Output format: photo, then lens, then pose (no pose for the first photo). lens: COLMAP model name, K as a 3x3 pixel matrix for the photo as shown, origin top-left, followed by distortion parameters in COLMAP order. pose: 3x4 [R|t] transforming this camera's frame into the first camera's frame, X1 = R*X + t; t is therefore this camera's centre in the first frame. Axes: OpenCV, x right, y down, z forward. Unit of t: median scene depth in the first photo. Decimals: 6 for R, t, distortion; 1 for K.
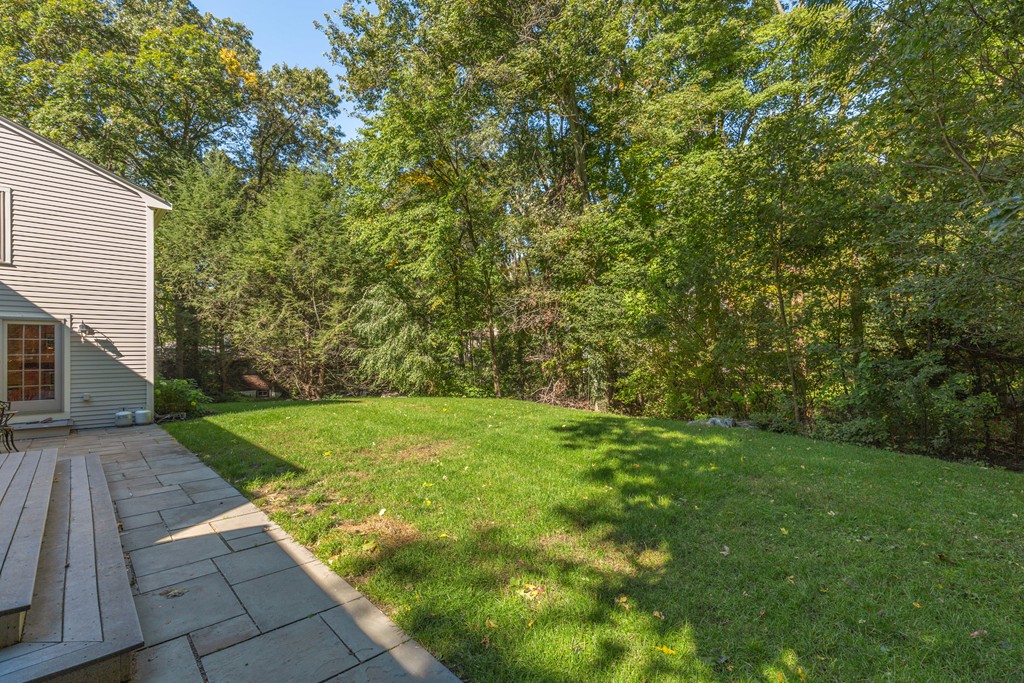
lens RADIAL K [[473.0, 0, 507.3], [0, 473.0, 341.7], [0, 0, 1]] dist [-0.003661, 0.000095]
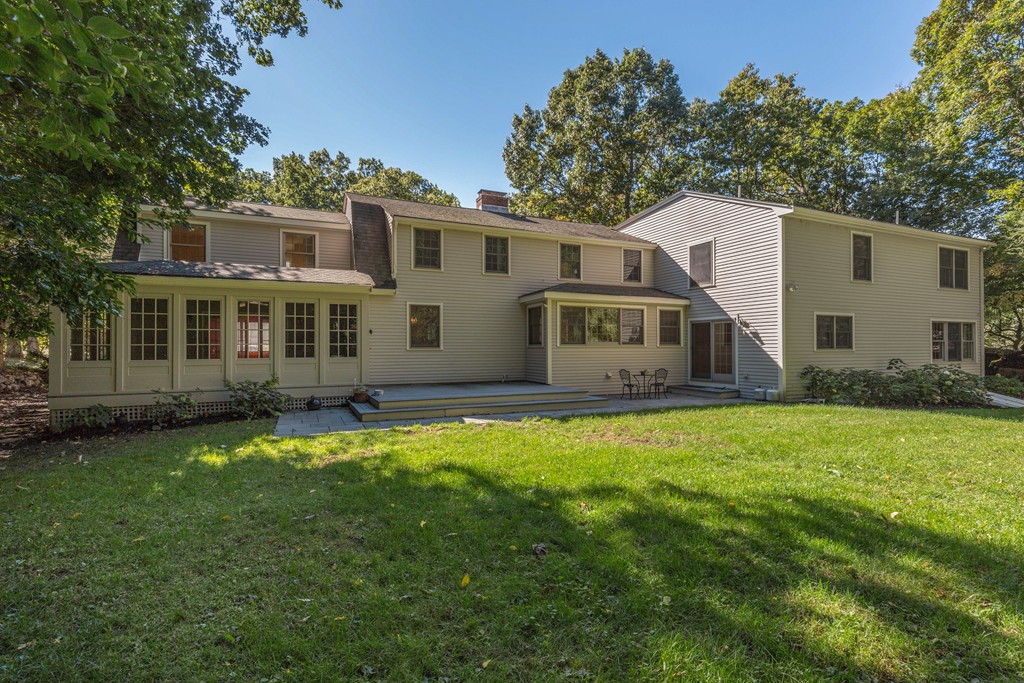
lens RADIAL K [[473.0, 0, 507.3], [0, 473.0, 341.7], [0, 0, 1]] dist [-0.003661, 0.000095]
pose [[-0.322058, -0.009050, -0.946677, 0.588644], [0.026739, 0.999468, -0.018652, 0.029345], [0.946342, -0.031320, -0.321645, 0.771099]]
